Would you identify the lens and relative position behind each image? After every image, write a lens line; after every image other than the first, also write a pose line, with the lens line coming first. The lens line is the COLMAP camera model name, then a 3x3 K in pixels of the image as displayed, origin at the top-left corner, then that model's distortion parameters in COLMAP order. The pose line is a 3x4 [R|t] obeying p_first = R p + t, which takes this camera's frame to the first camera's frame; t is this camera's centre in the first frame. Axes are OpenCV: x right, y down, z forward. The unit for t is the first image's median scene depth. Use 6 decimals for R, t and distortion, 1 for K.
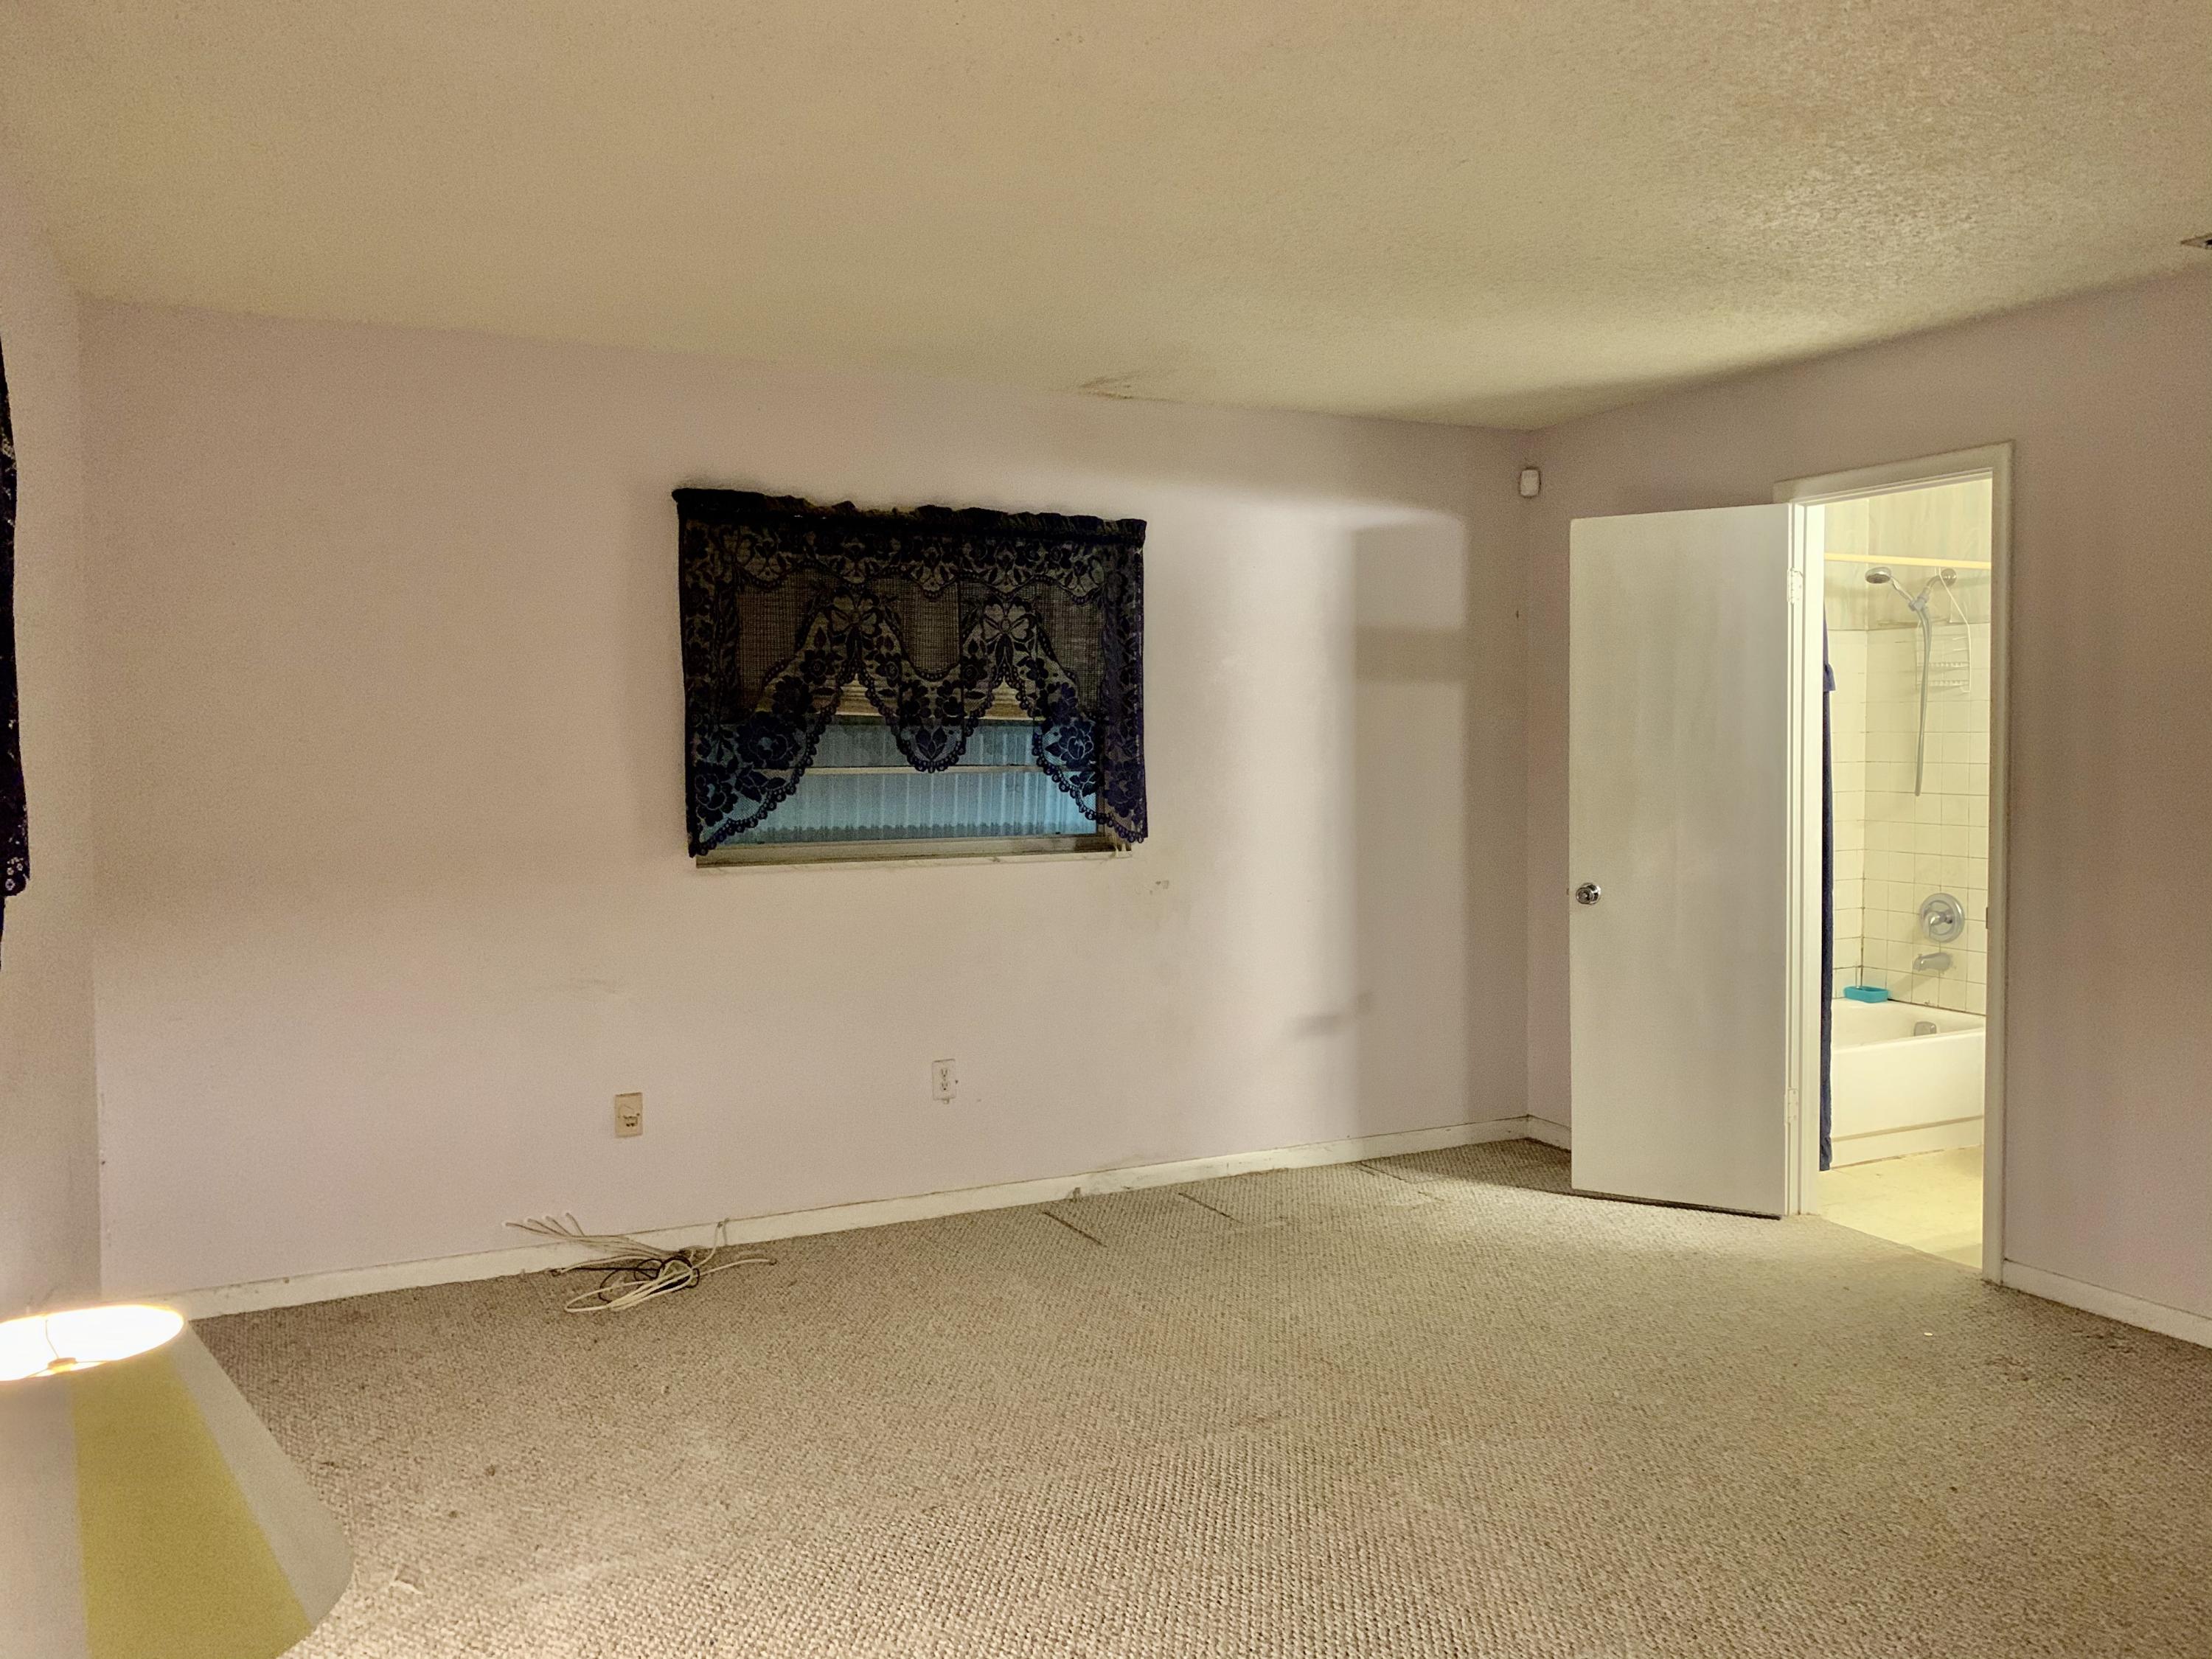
lens RADIAL K [[1702.7, 0, 1096.5], [0, 1702.7, 828.1], [0, 0, 1]] dist [-0.008647, -0.003943]
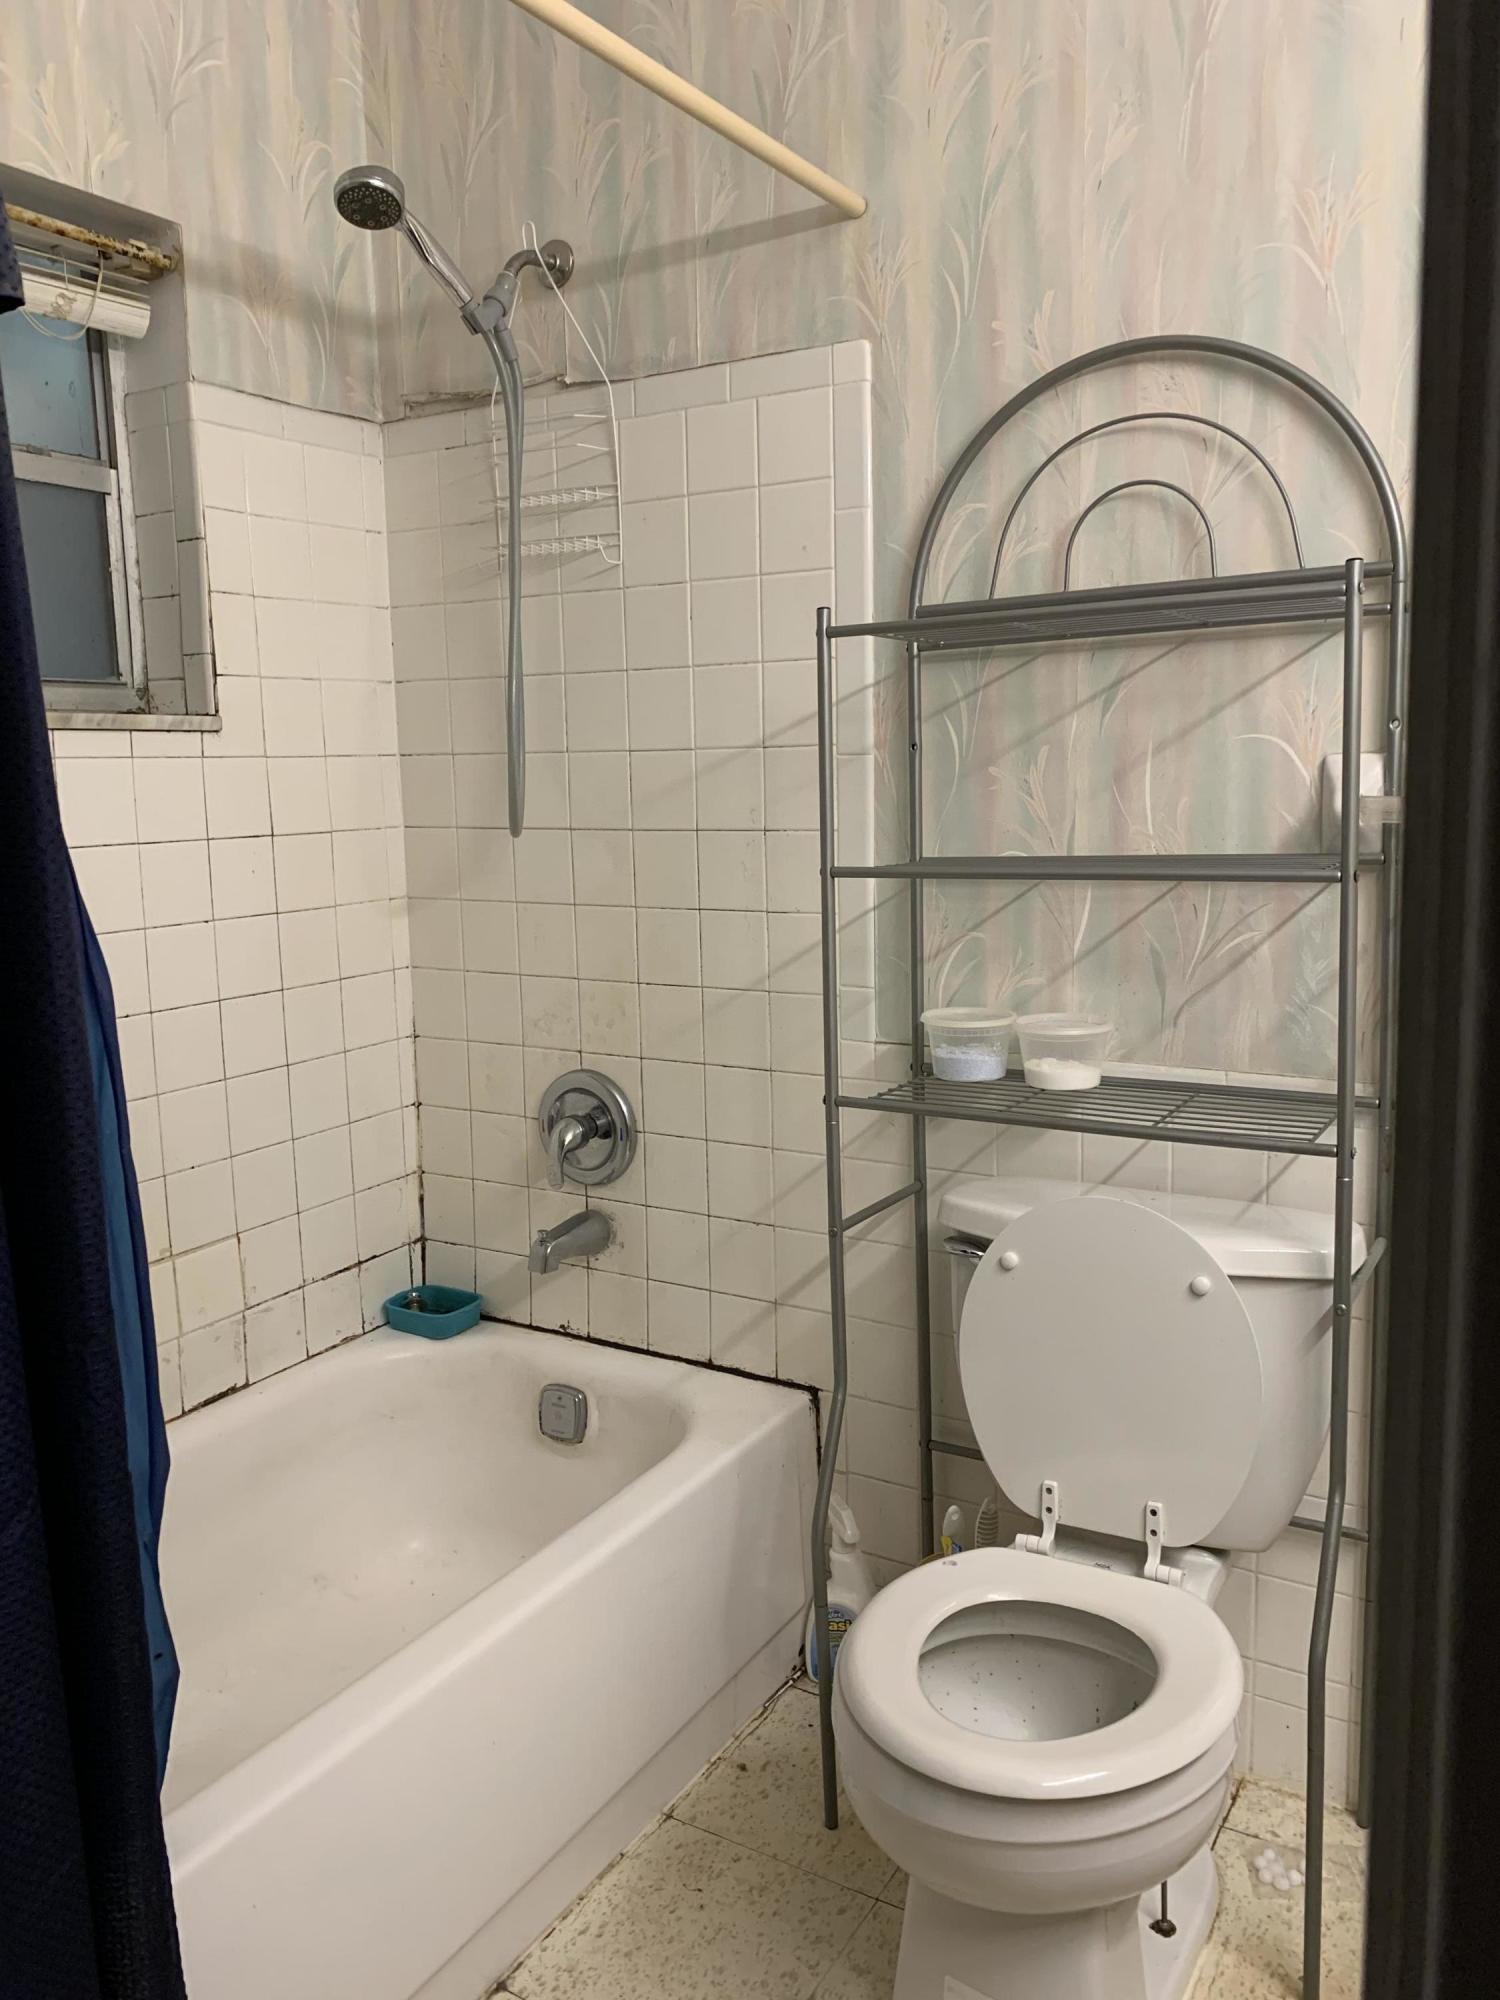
lens RADIAL K [[1539.6, 0, 752.6], [0, 1539.6, 997.3], [0, 0, 1]] dist [-0.008647, -0.003943]
pose [[0.836883, -0.093083, 0.539409, 0.330773], [0.040982, 0.993324, 0.107830, -0.017957], [-0.545845, -0.068135, 0.835111, 0.664063]]
